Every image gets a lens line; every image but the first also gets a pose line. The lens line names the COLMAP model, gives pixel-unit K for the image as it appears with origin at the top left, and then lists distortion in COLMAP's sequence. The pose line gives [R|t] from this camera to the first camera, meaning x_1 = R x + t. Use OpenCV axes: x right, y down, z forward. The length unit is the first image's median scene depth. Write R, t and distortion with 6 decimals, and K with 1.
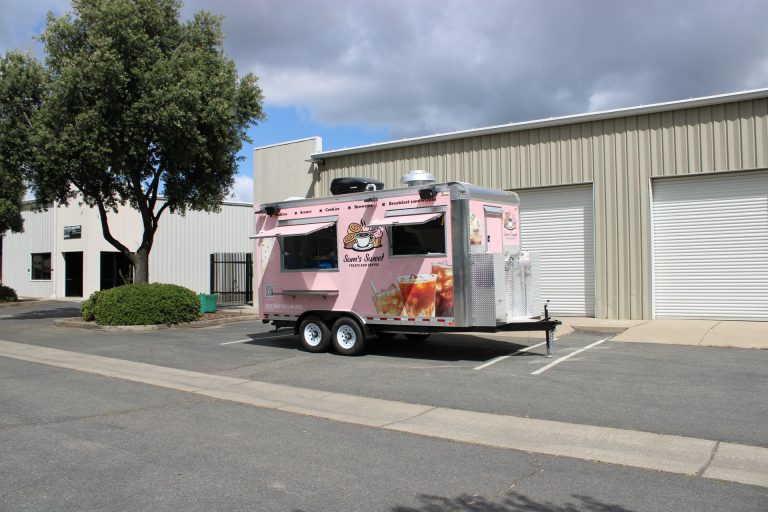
lens RADIAL K [[635.5, 0, 384.2], [0, 635.5, 256.3], [0, 0, 1]] dist [-0.144924, 0.105187]
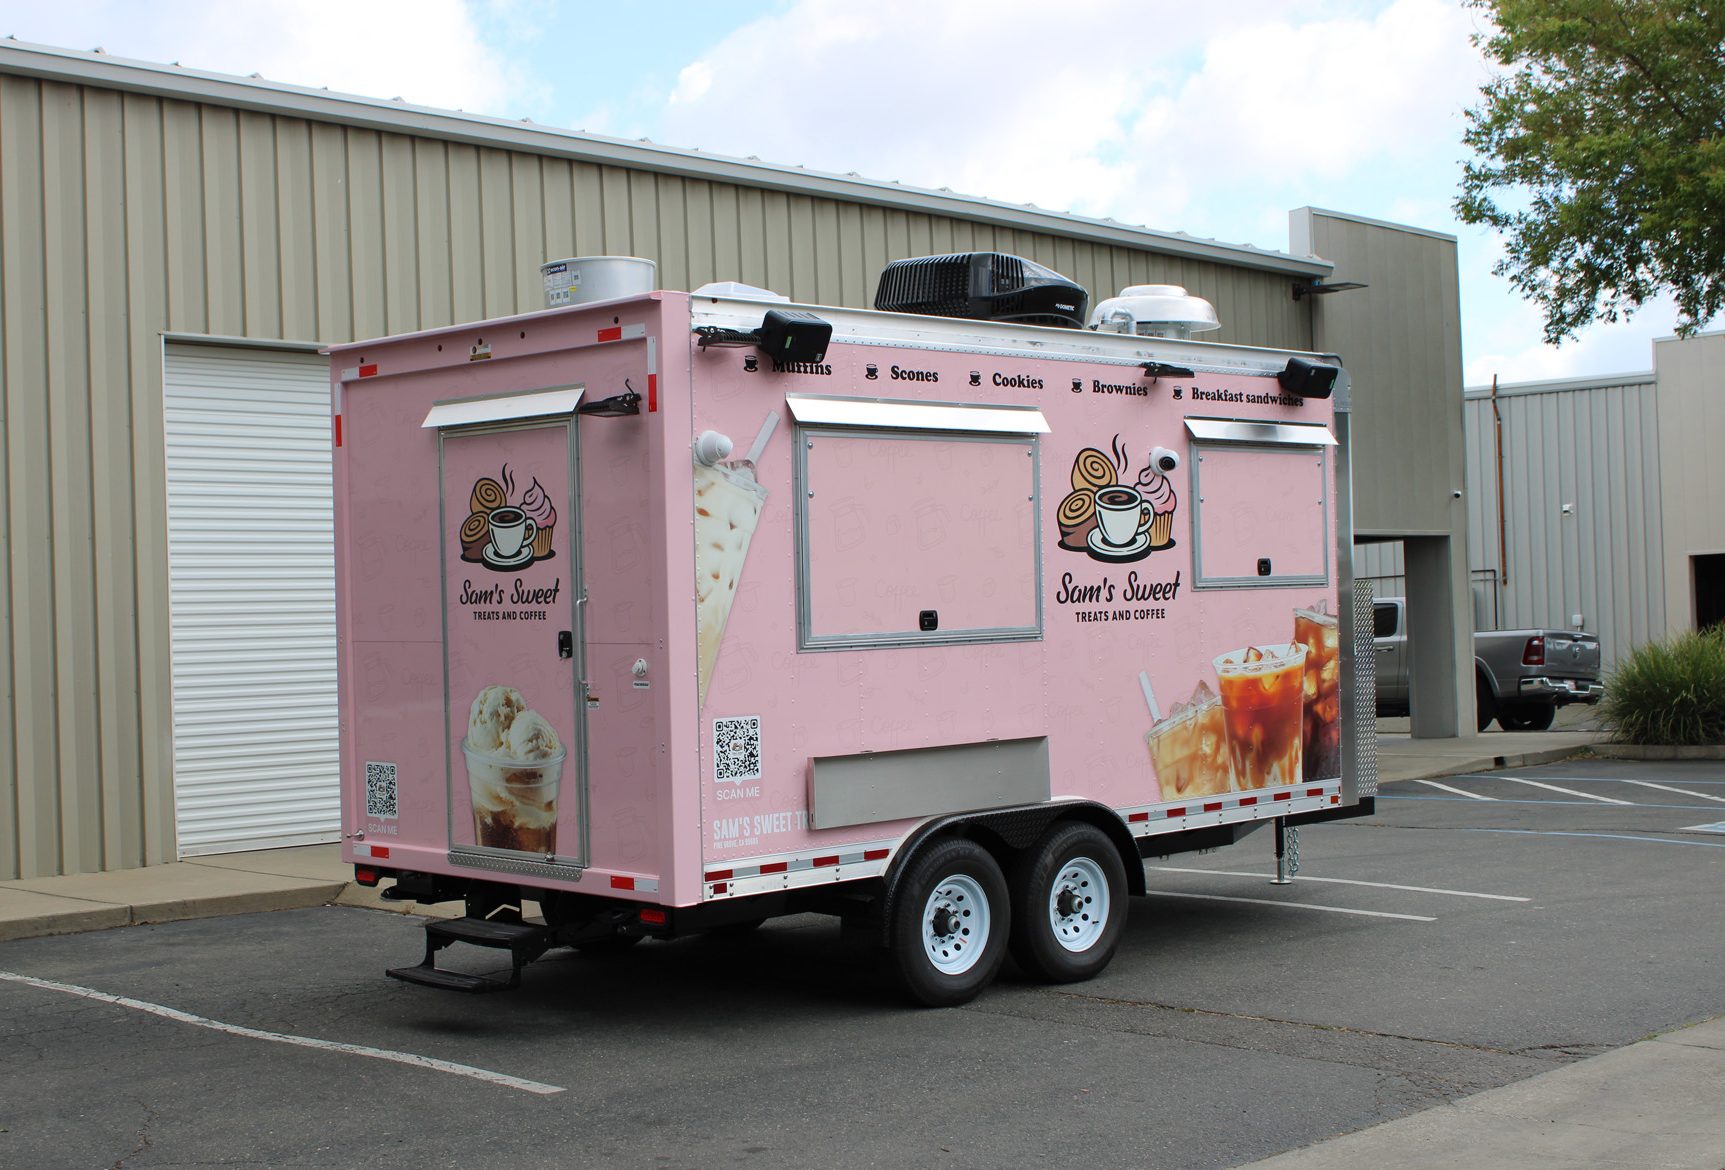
lens RADIAL K [[2305.8, 0, 789.6], [0, 2305.8, 623.2], [0, 0, 1]] dist [-0.049440, 0.000000]
pose [[0.187456, 0.014480, 0.982166, -0.991764], [0.010761, 0.999801, -0.016794, 0.031871], [-0.982214, 0.013717, 0.187263, 0.966072]]
